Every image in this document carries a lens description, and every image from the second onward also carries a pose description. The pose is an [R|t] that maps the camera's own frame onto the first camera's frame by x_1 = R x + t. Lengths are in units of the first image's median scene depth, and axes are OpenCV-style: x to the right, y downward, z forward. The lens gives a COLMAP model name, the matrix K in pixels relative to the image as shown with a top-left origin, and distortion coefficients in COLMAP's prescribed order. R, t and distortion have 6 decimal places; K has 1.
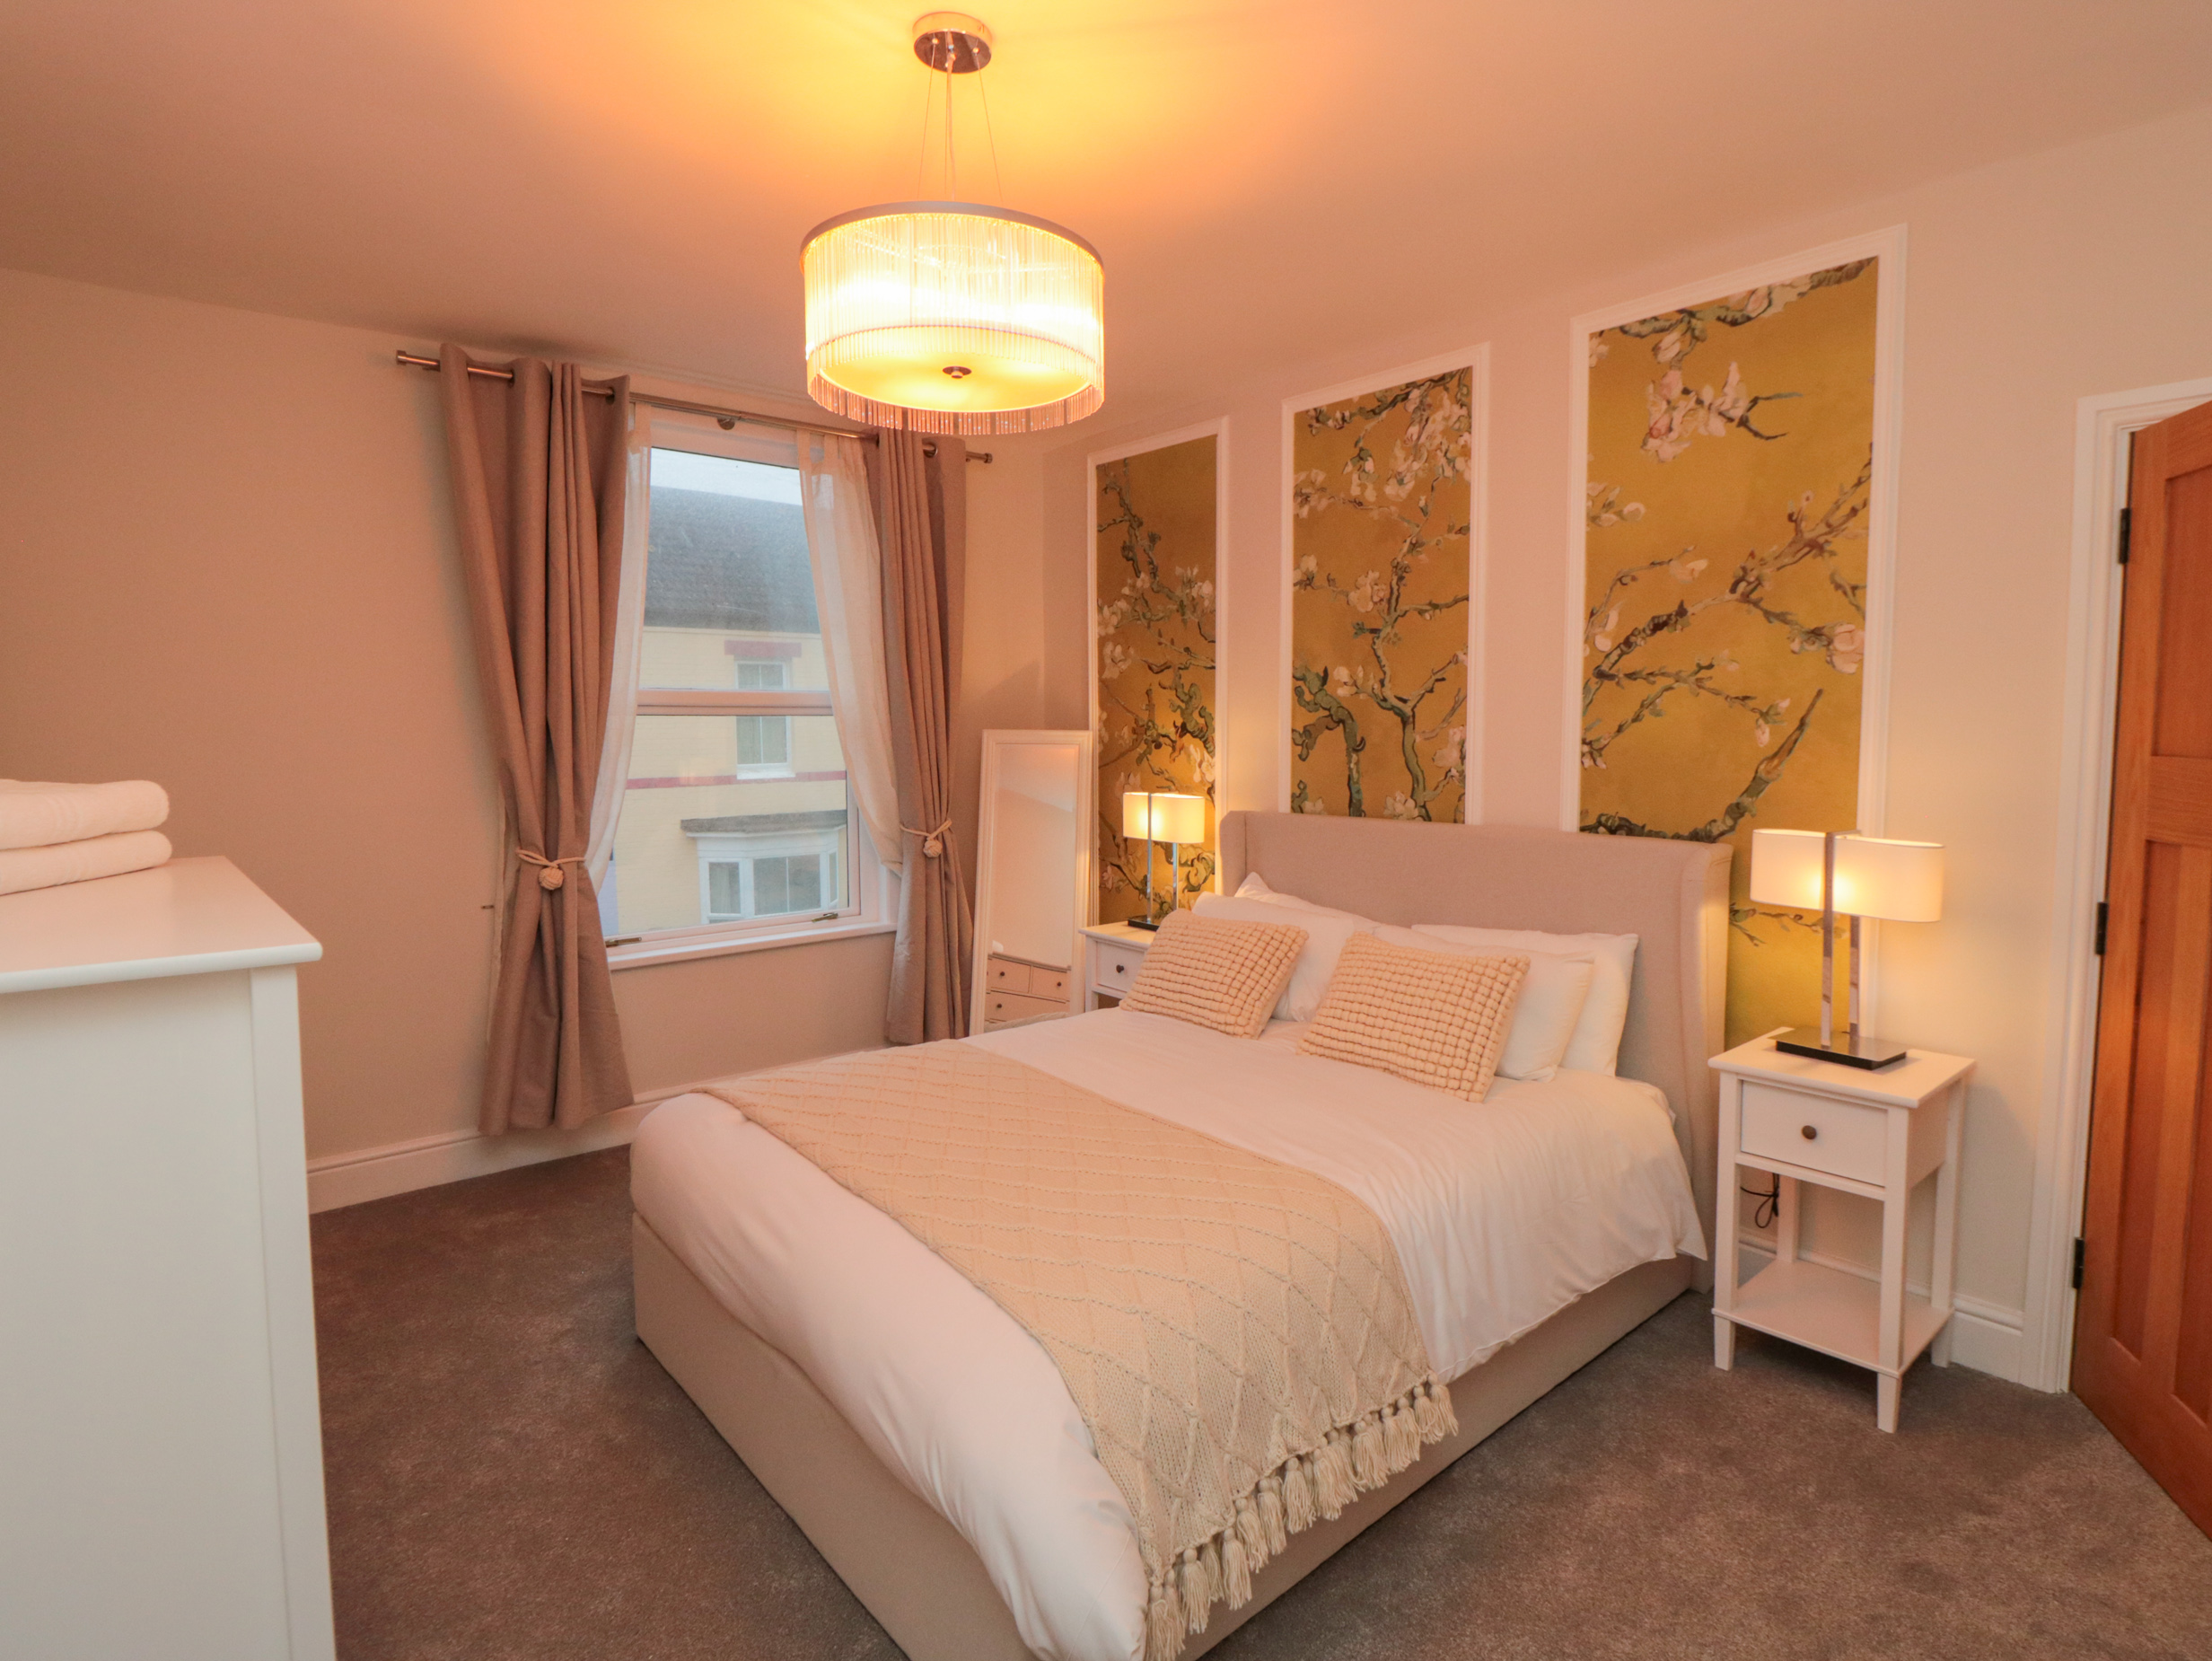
lens RADIAL K [[1152.2, 0, 1169.9], [0, 1152.2, 825.6], [0, 0, 1]] dist [-0.009331, -0.006549]
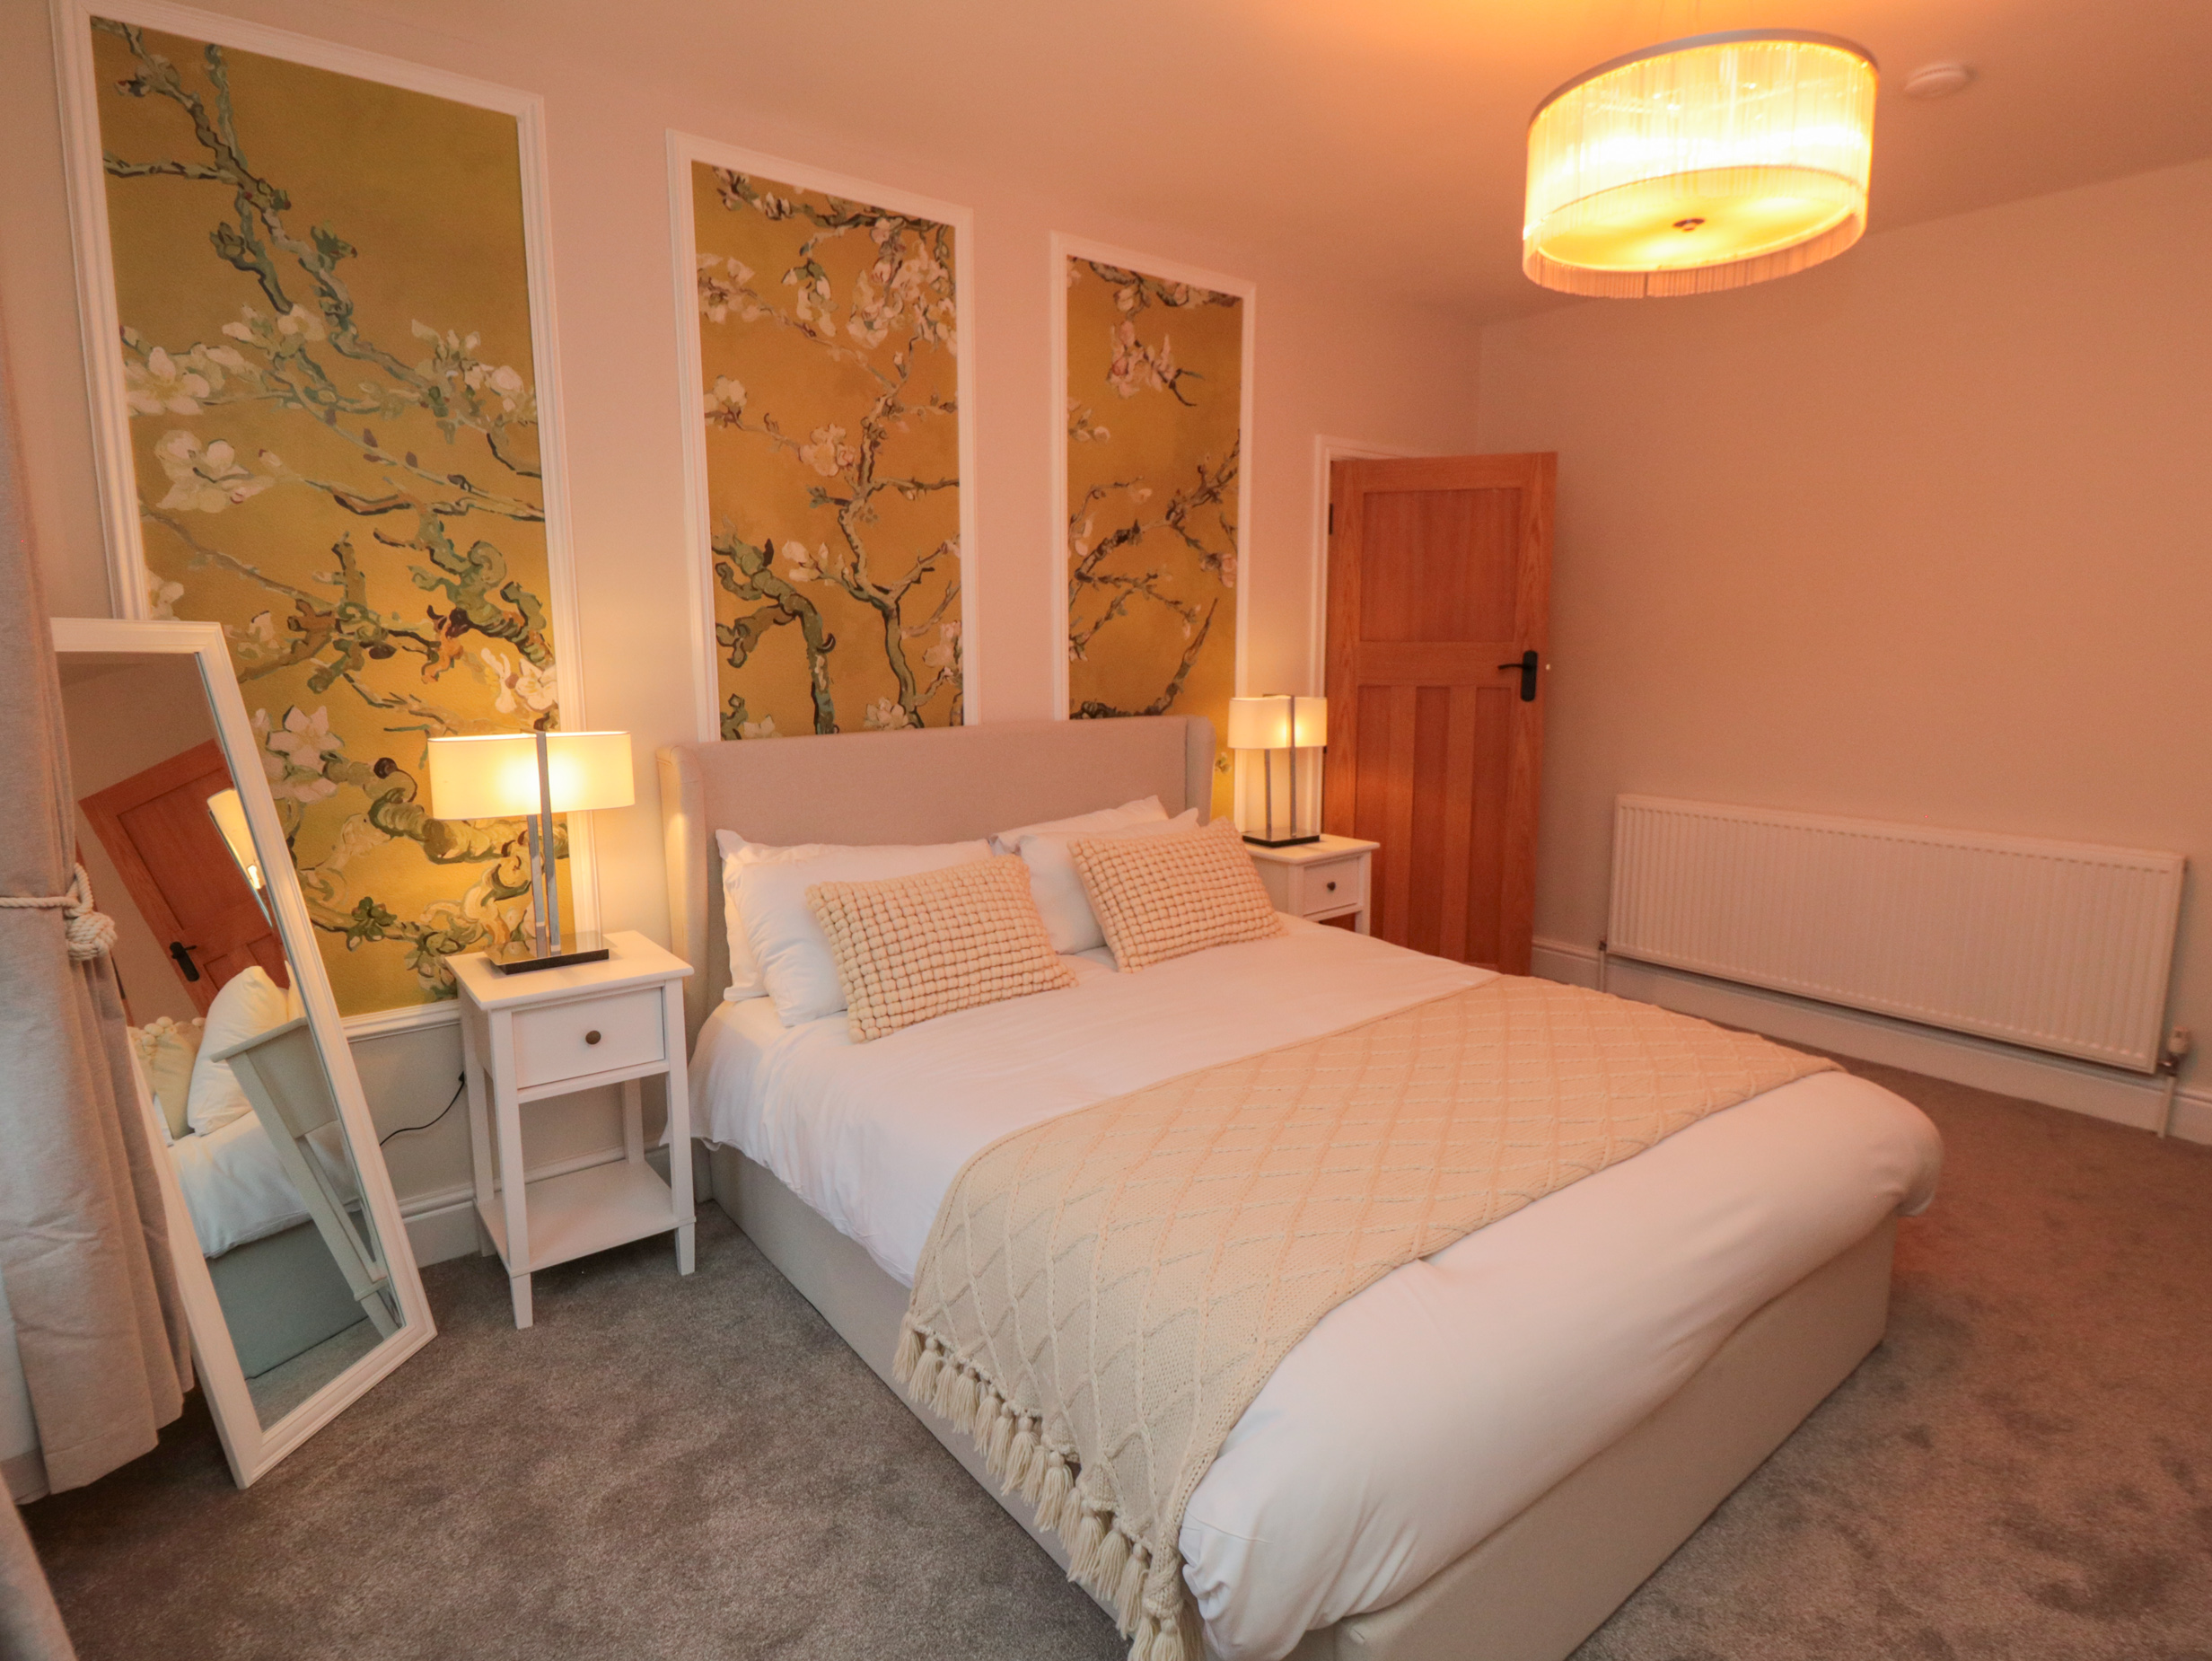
lens RADIAL K [[1152.2, 0, 1171.7], [0, 1152.2, 817.0], [0, 0, 1]] dist [-0.009331, -0.006549]
pose [[0.036498, -0.151838, 0.987731, -0.672692], [0.084710, 0.985302, 0.148335, -0.052620], [-0.995737, 0.078256, 0.048824, 0.773797]]
